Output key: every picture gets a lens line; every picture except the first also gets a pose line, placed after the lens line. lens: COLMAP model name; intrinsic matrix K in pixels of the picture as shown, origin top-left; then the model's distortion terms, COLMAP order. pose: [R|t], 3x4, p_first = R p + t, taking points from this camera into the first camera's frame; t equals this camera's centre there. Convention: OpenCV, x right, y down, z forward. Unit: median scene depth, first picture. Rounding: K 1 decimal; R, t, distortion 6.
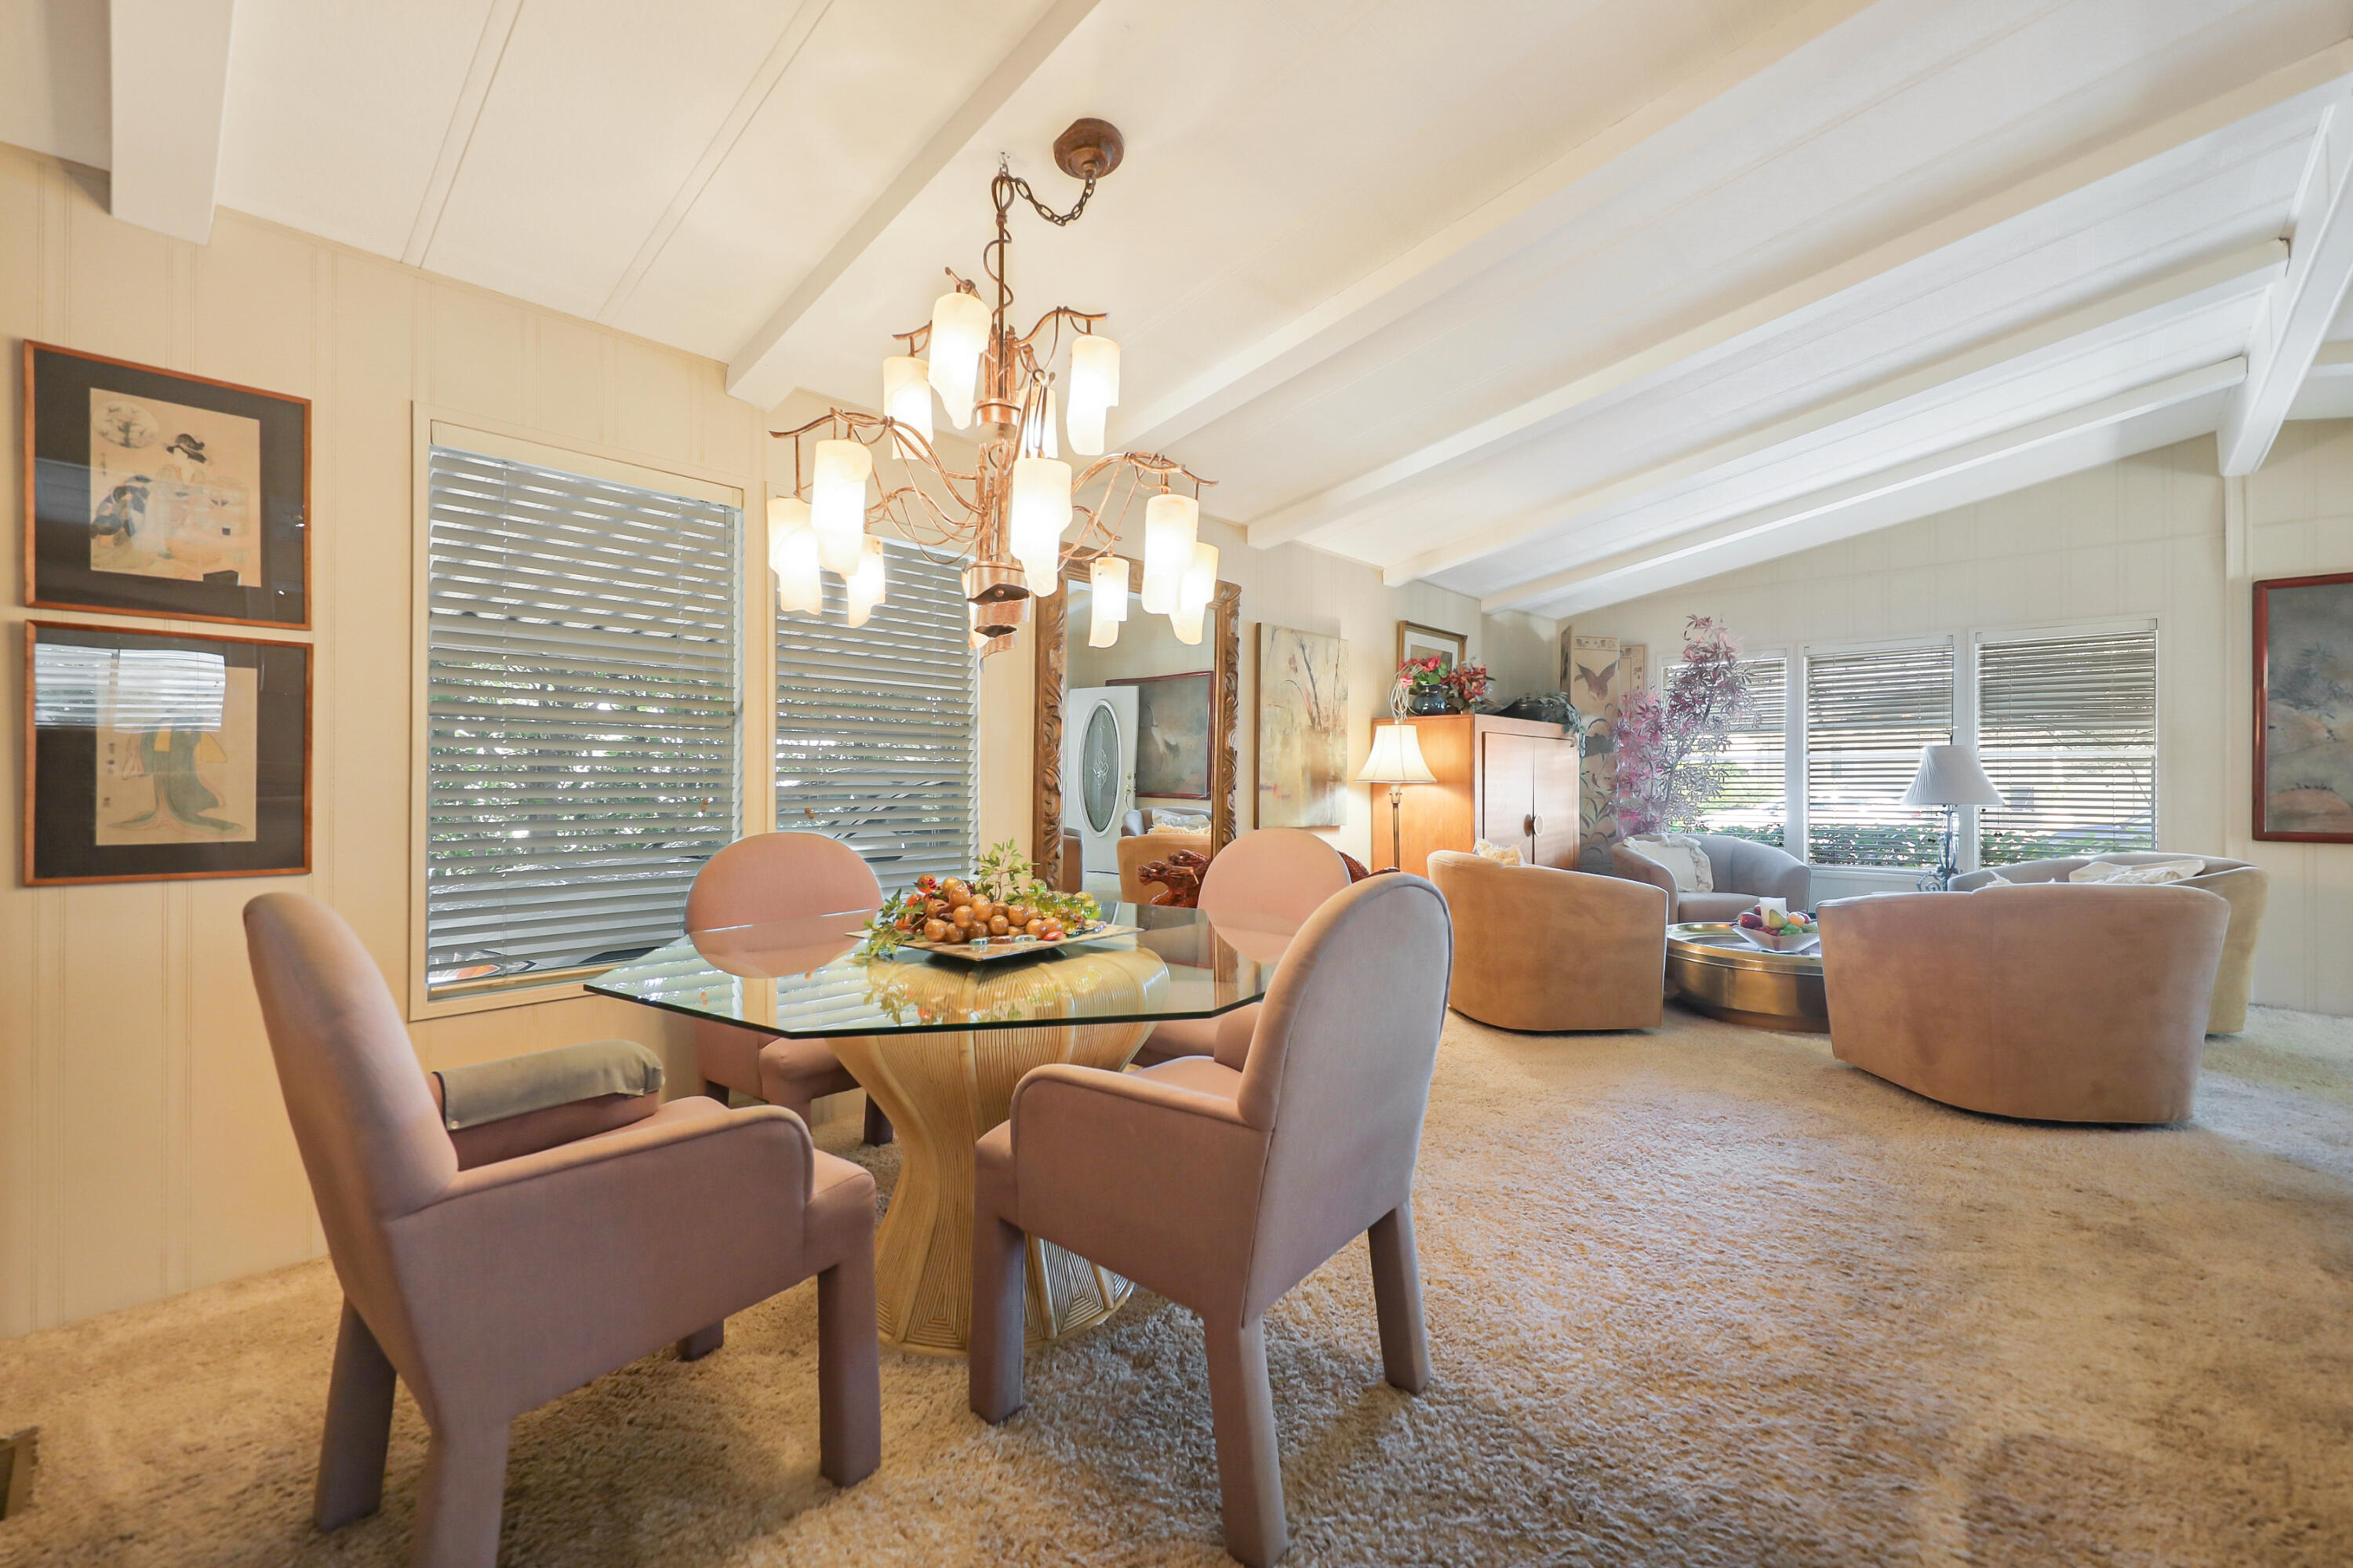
lens RADIAL K [[956.9, 0, 1177.5], [0, 956.9, 788.8], [0, 0, 1]] dist [-0.000410, -0.000063]
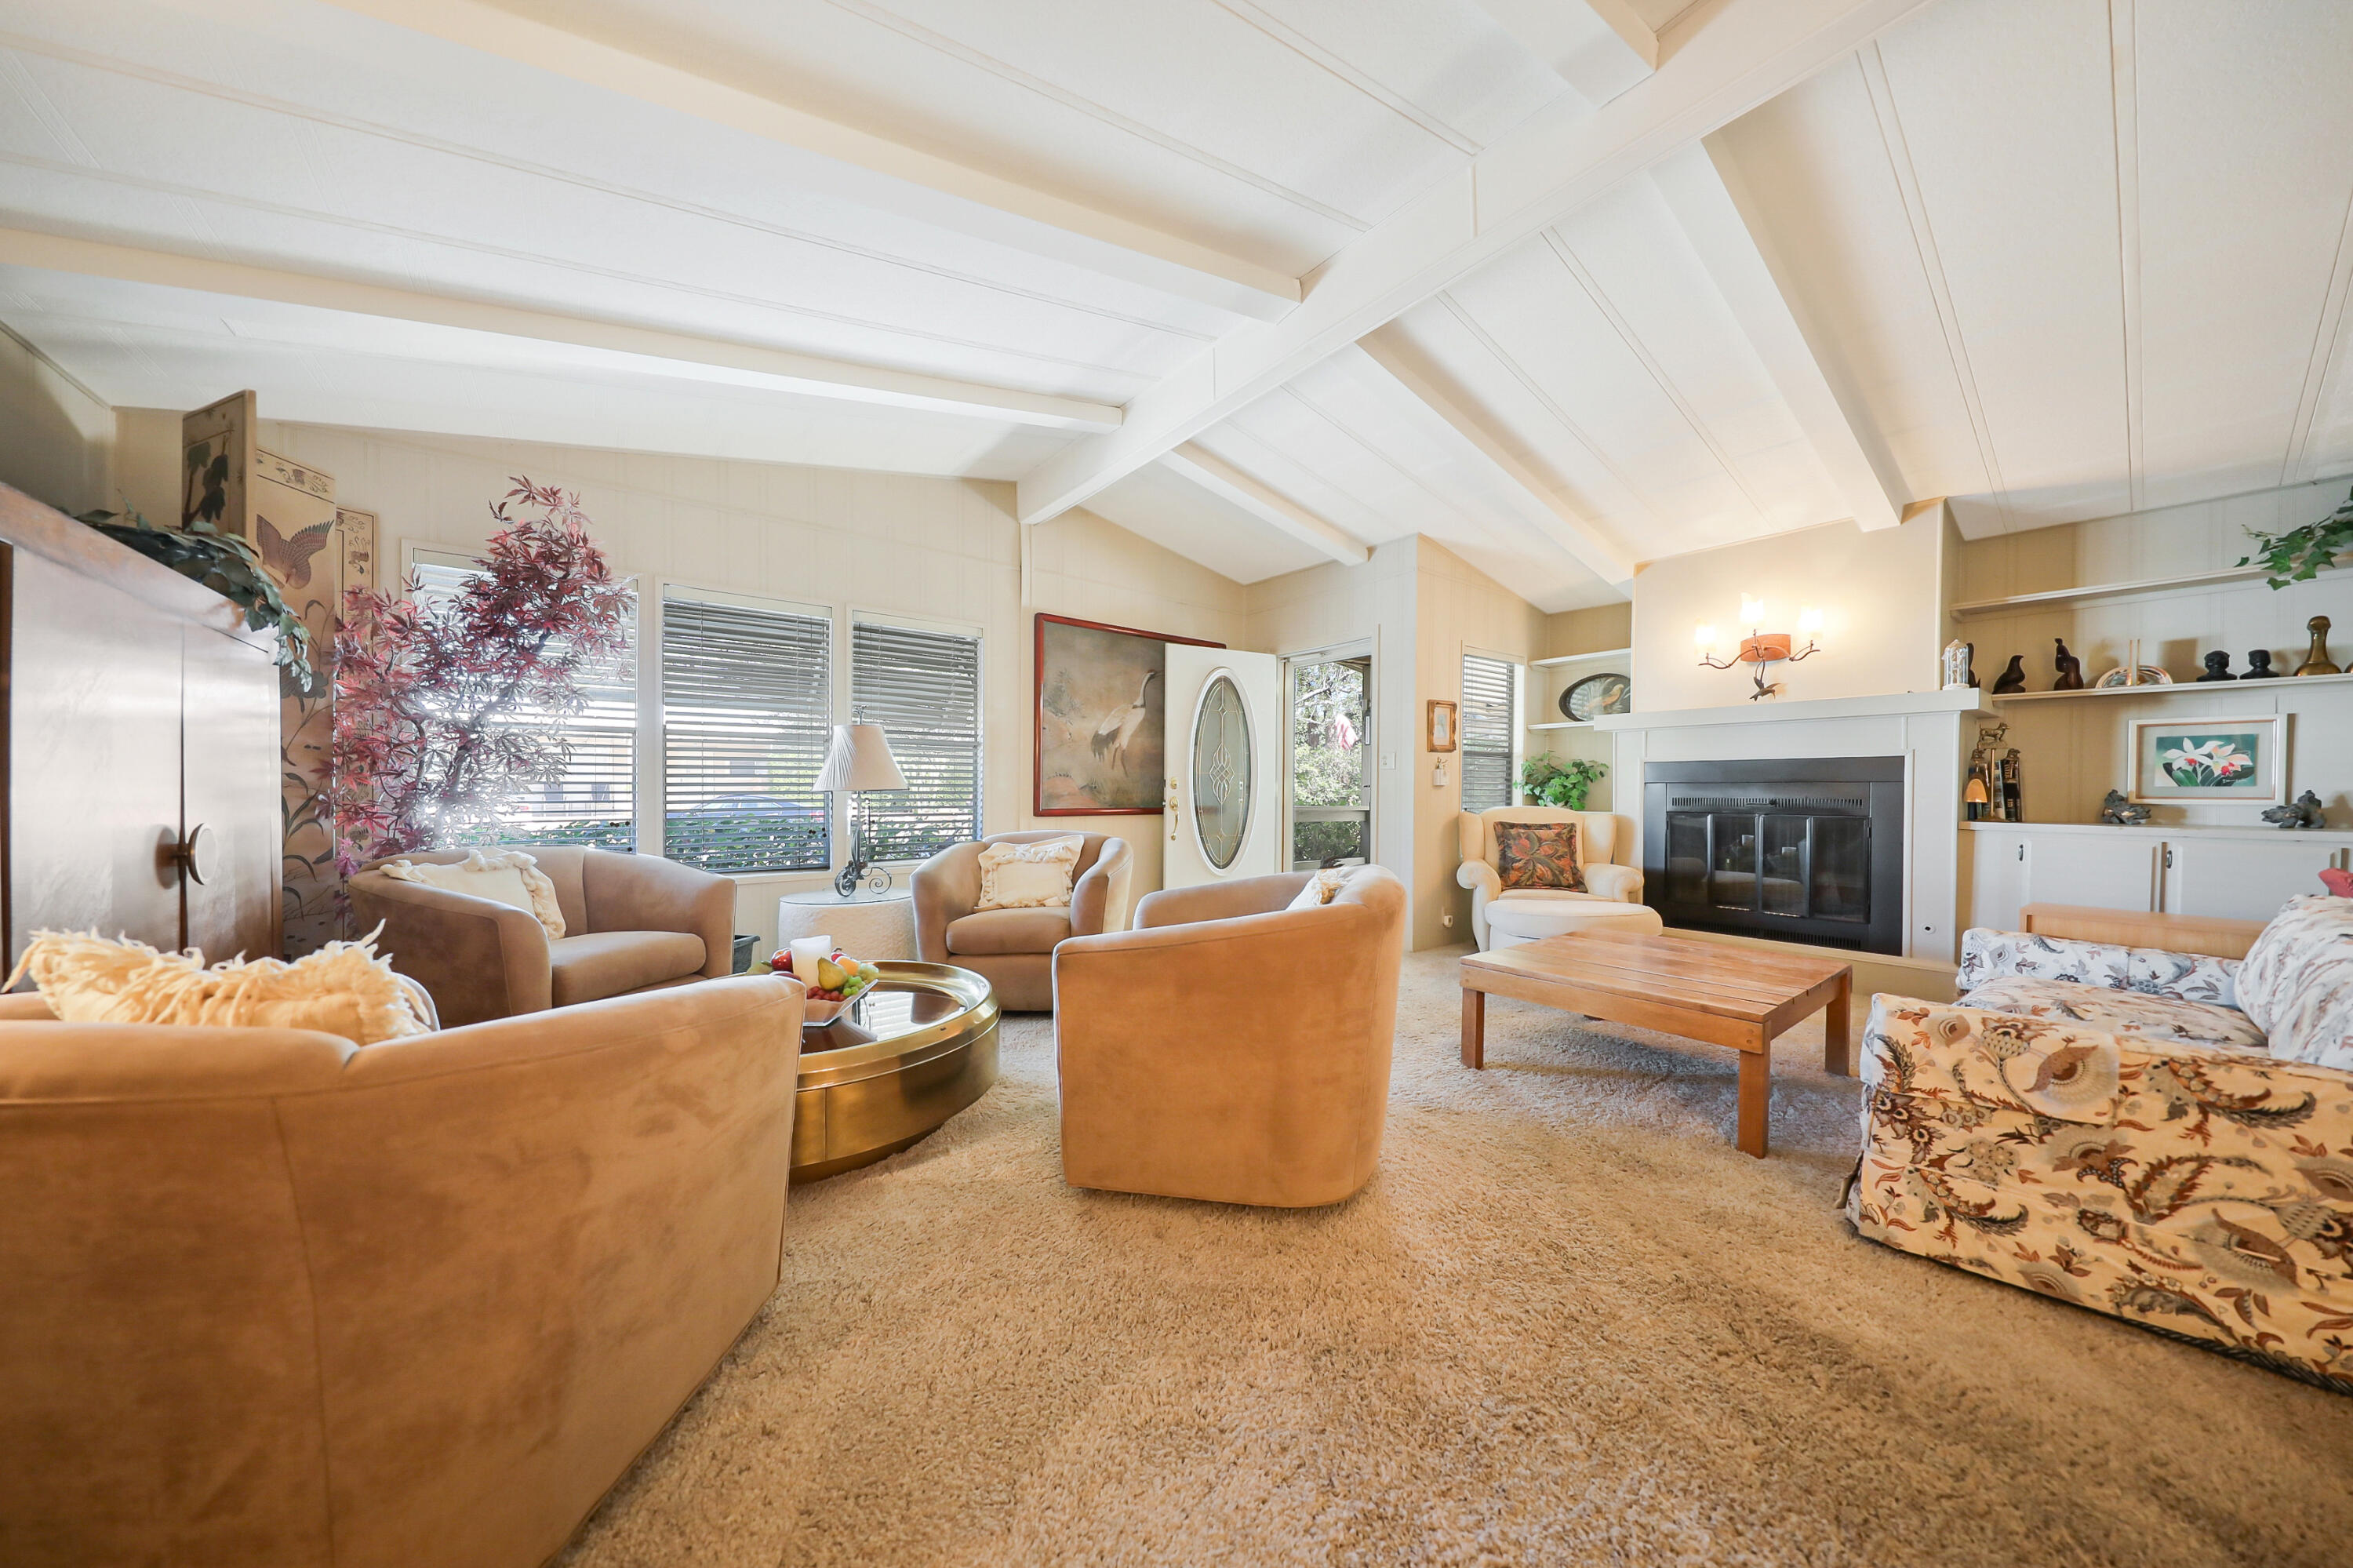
lens RADIAL K [[754.2, 0, 1172.0], [0, 754.2, 798.4], [0, 0, 1]] dist [-0.000669, -0.000067]
pose [[0.133669, -0.016329, 0.990891, 0.127244], [-0.000938, 0.999862, 0.016603, 0.009977], [-0.991026, -0.003149, 0.133635, 0.550136]]
